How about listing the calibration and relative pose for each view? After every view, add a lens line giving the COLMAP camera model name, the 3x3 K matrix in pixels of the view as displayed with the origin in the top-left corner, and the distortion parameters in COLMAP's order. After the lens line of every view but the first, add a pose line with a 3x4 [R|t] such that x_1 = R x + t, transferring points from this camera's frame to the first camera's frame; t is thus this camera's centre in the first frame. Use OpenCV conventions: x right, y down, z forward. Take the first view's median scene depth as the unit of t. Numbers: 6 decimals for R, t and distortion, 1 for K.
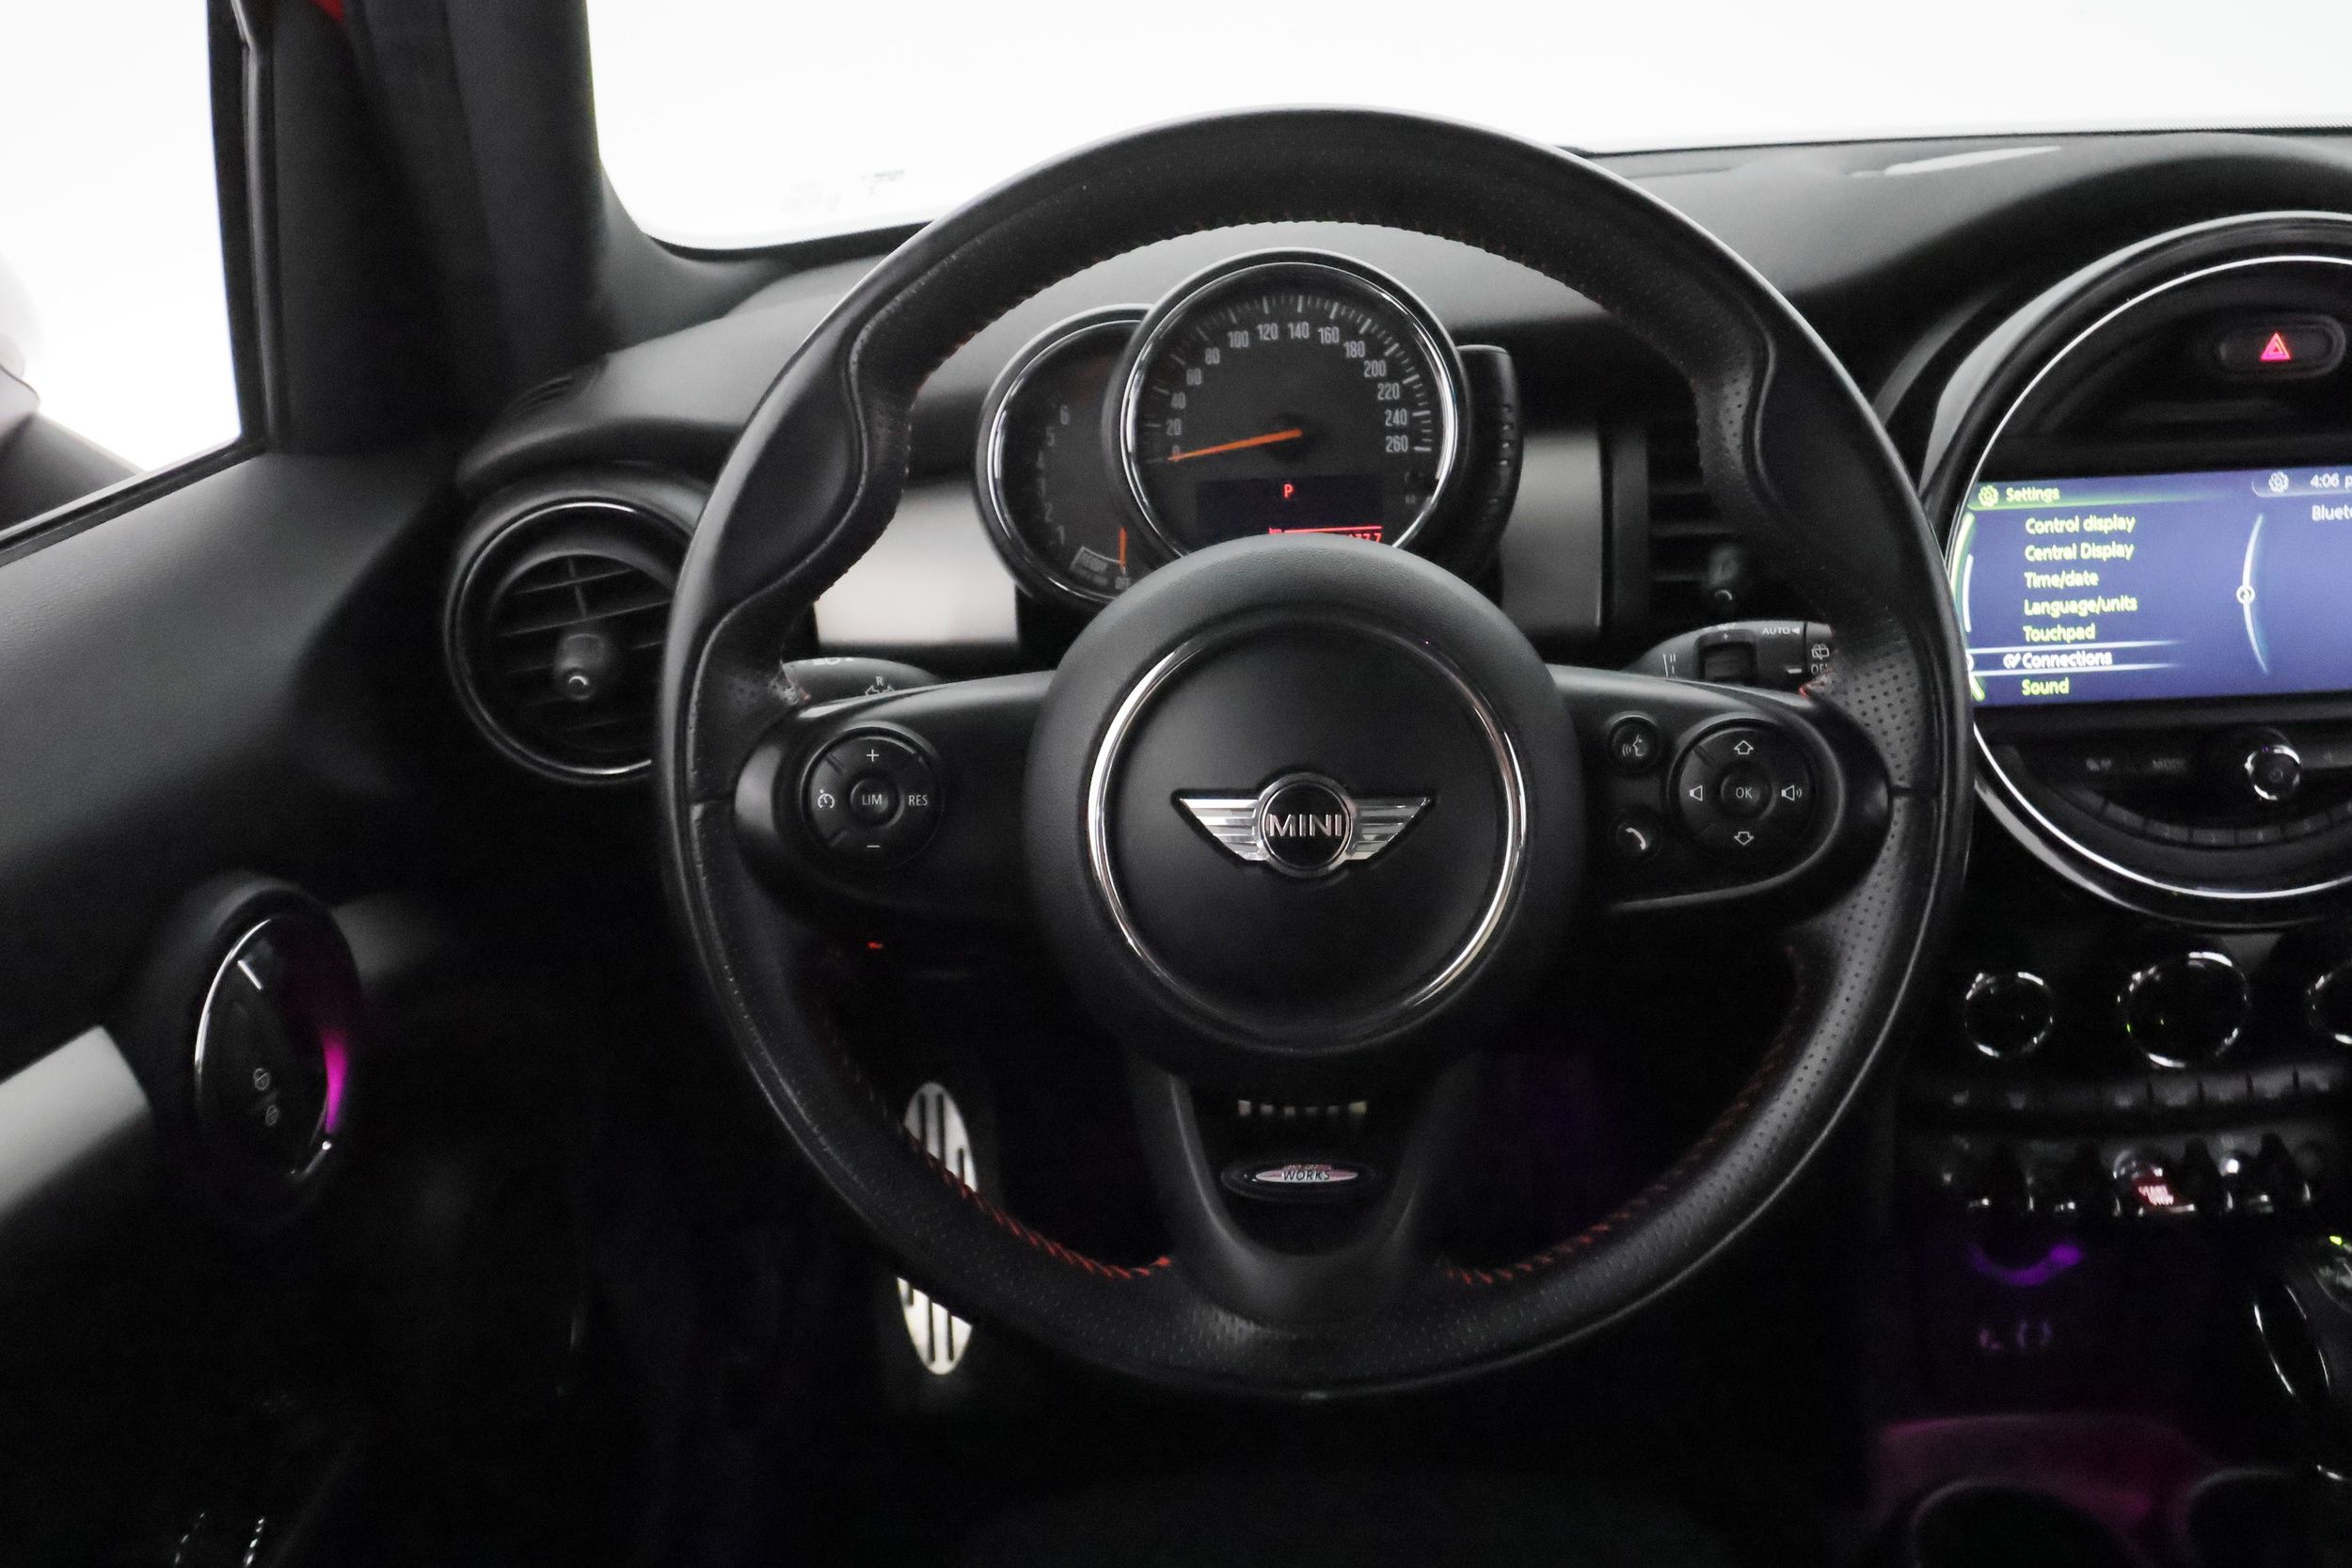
lens RADIAL K [[1841.4, 0, 1176.0], [0, 1841.4, 784.0], [0, 0, 1]] dist [0.003572, 0.000459]
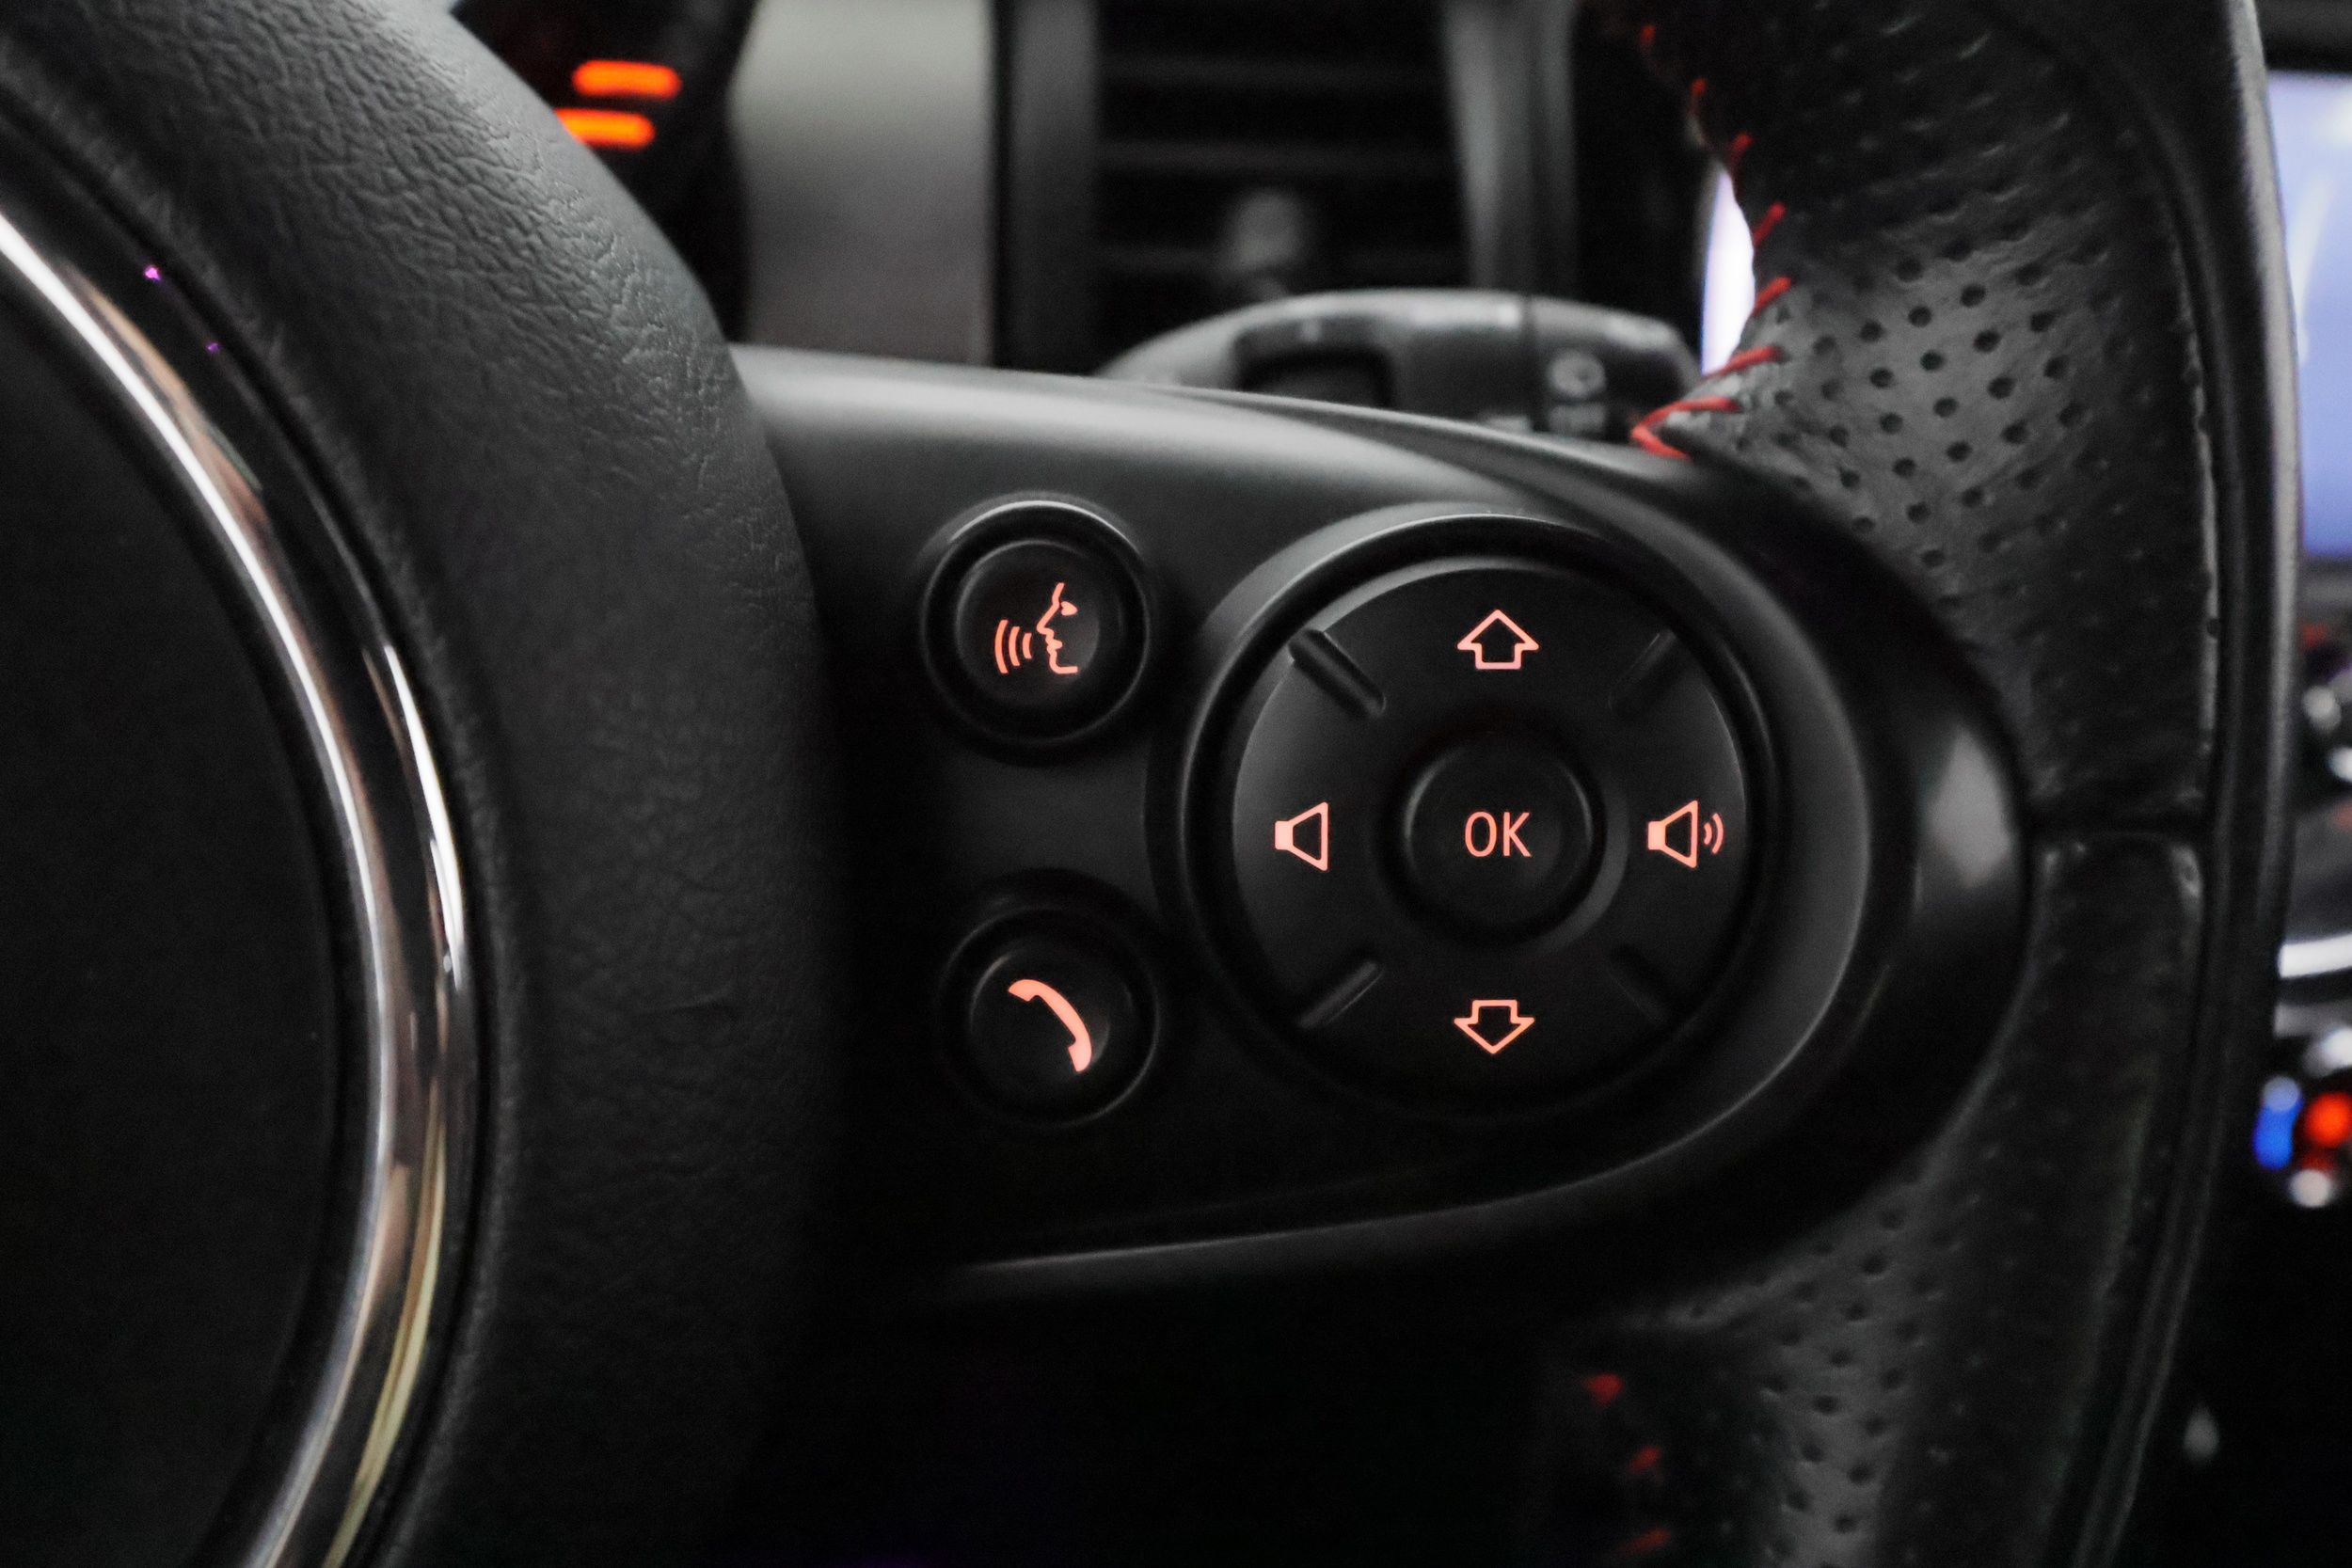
lens RADIAL K [[1841.4, 0, 1176.0], [0, 1841.4, 784.0], [0, 0, 1]] dist [0.003572, 0.000459]
pose [[0.955886, -0.010164, 0.293562, 0.196644], [-0.004137, 0.998836, 0.048055, -0.012496], [-0.293709, -0.047149, 0.954731, 0.773662]]
